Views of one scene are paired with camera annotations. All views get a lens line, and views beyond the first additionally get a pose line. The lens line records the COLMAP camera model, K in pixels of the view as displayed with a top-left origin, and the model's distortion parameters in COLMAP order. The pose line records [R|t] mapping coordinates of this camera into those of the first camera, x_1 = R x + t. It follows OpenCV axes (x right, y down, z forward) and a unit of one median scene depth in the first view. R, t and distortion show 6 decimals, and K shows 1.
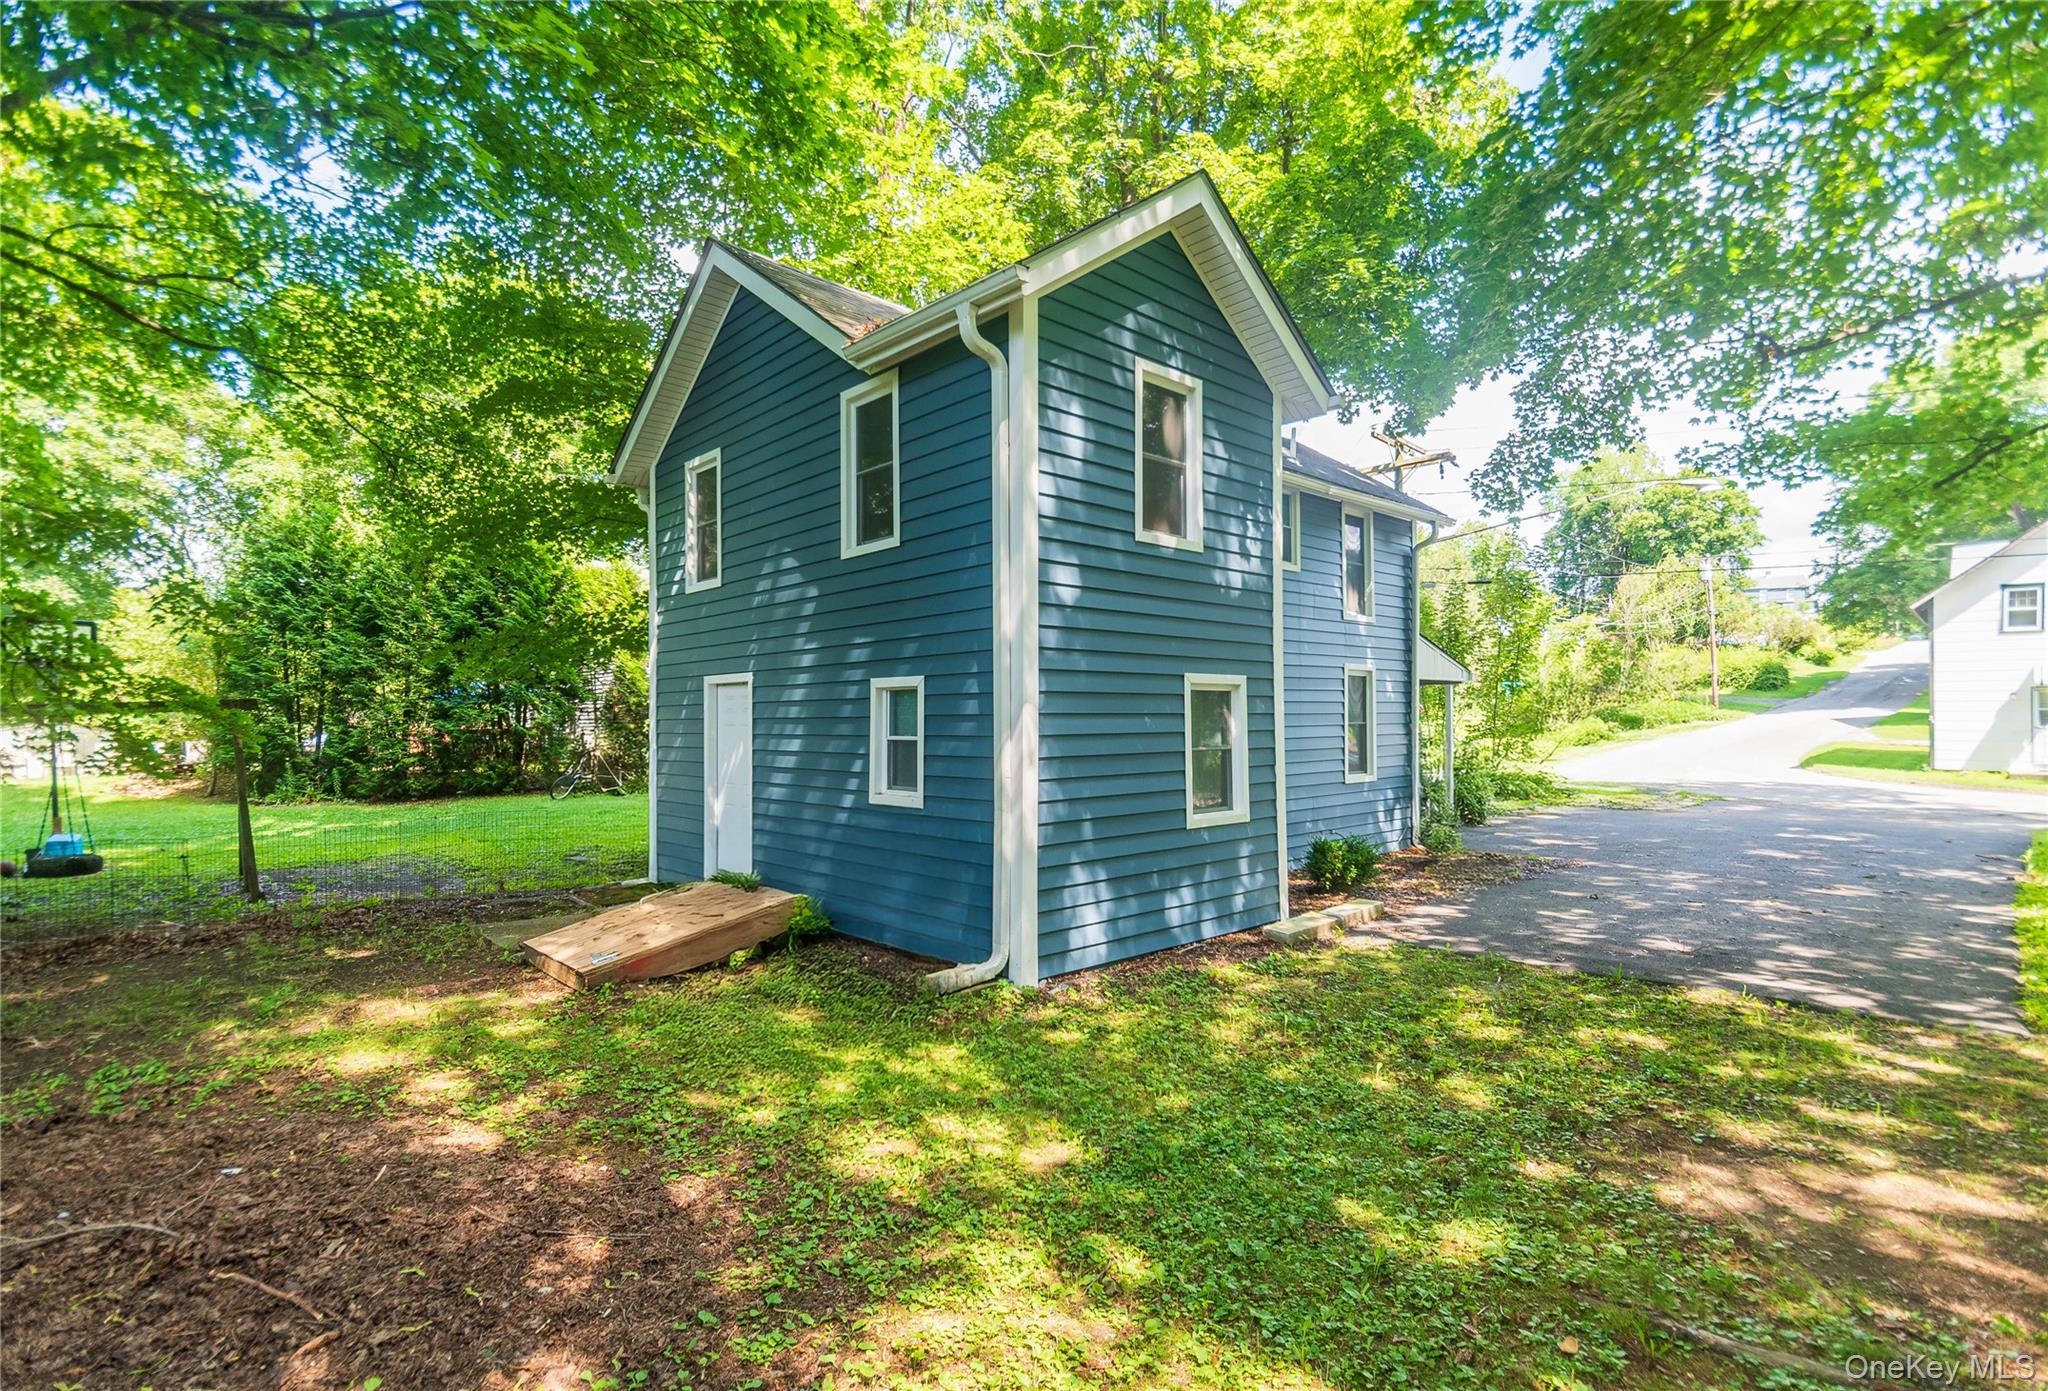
lens RADIAL K [[979.5, 0, 1021.8], [0, 979.5, 704.1], [0, 0, 1]] dist [0.000823, 0.000023]
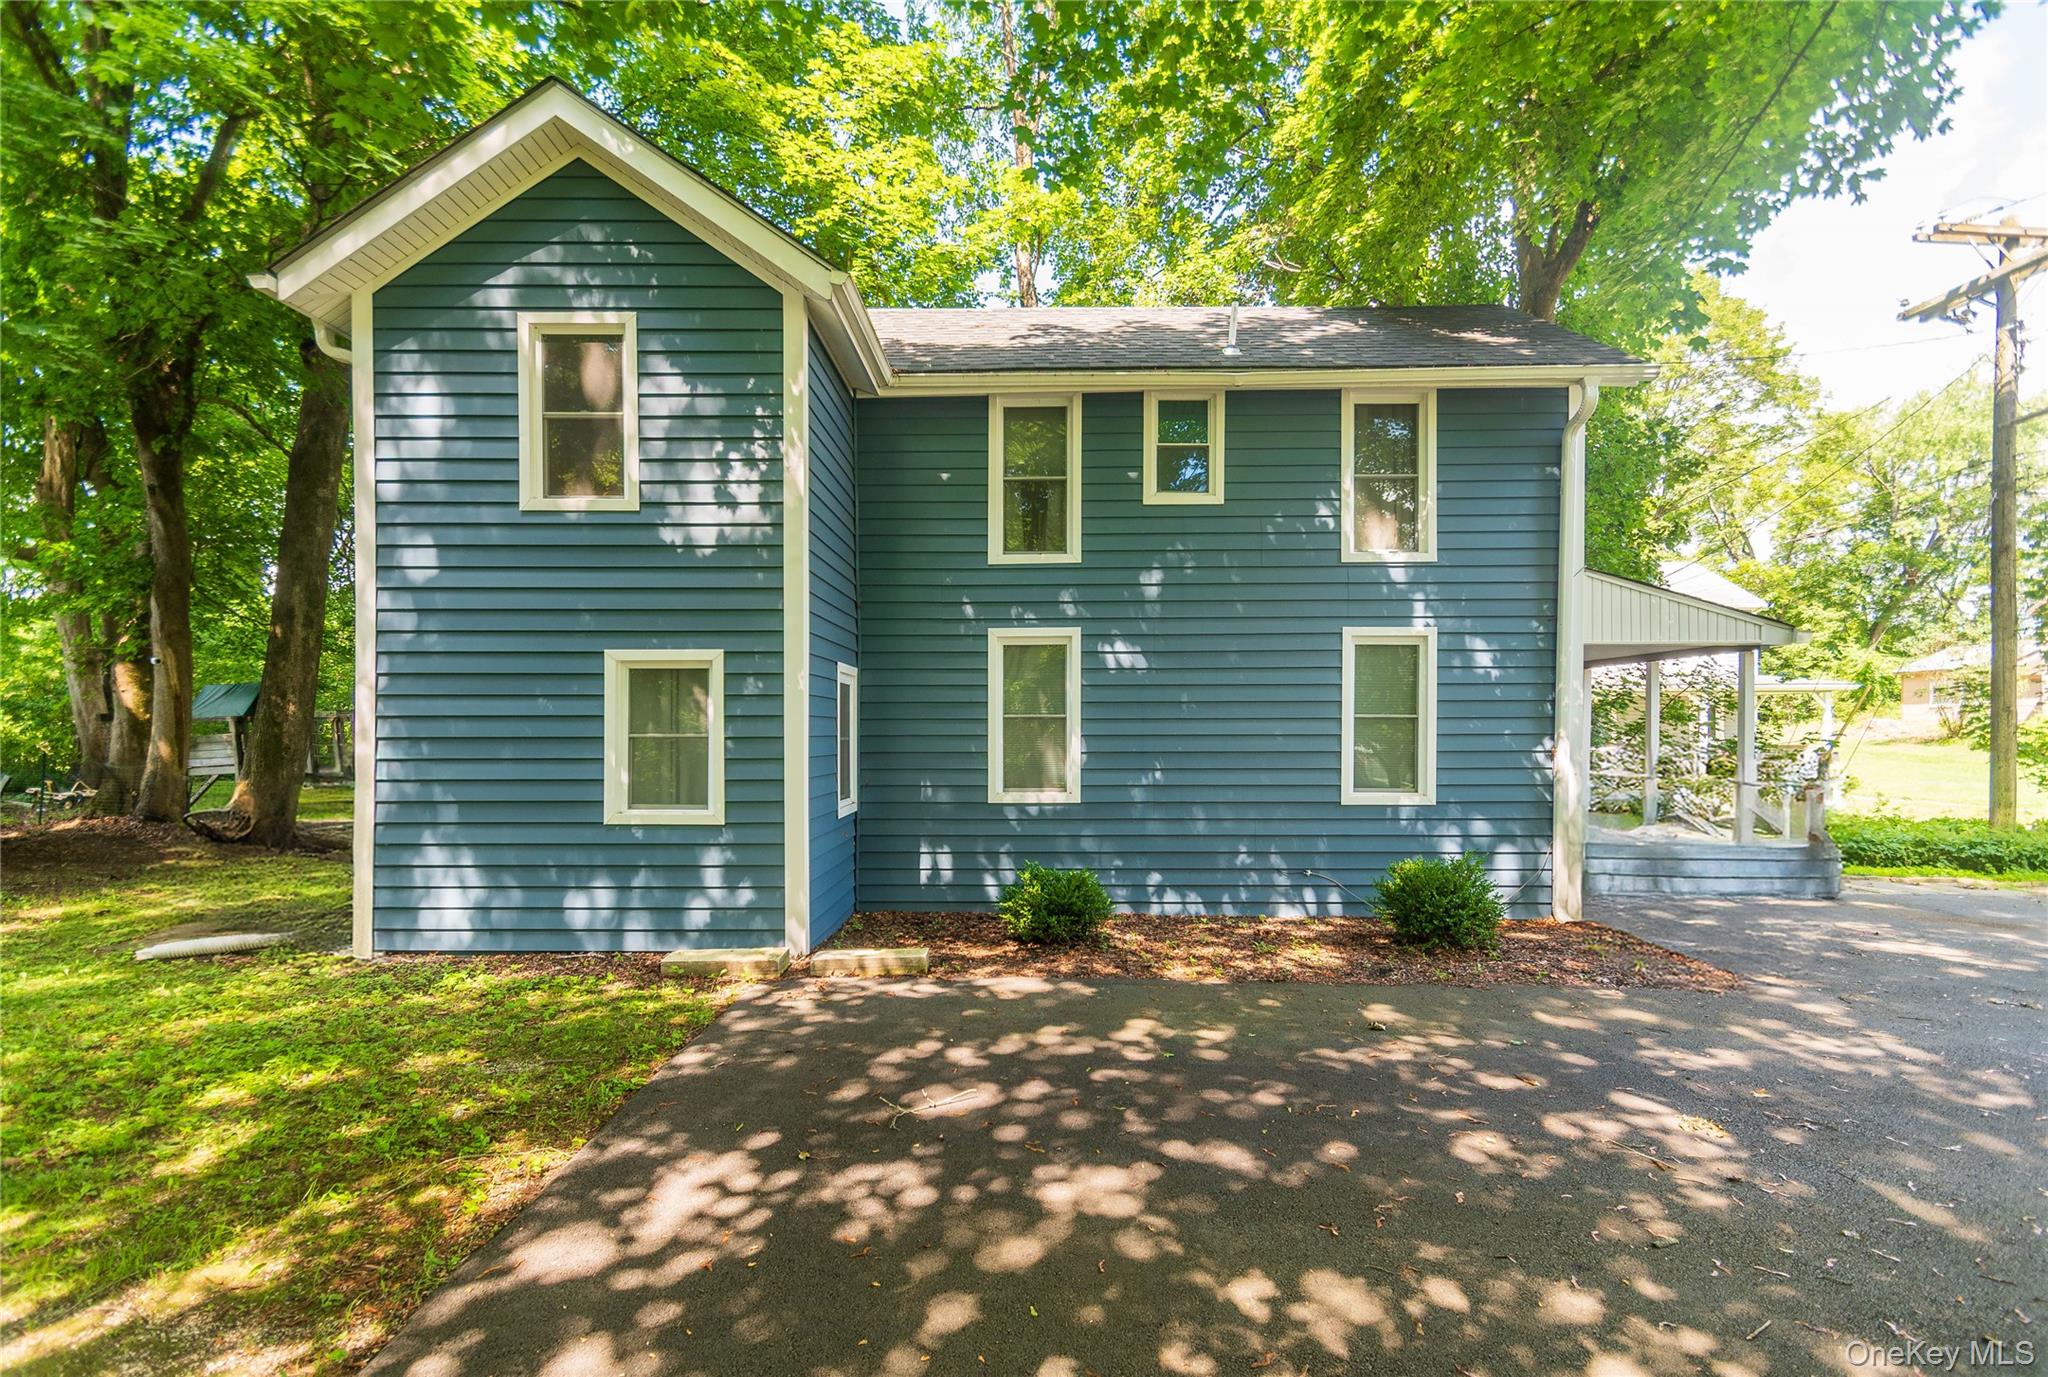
lens RADIAL K [[928.4, 0, 1037.6], [0, 928.4, 725.7], [0, 0, 1]] dist [0.003662, 0.000221]
pose [[0.736202, 0.005424, -0.676740, 1.029950], [0.006145, 0.999873, 0.014698, 0.027703], [0.676734, -0.014979, 0.736076, 0.643542]]
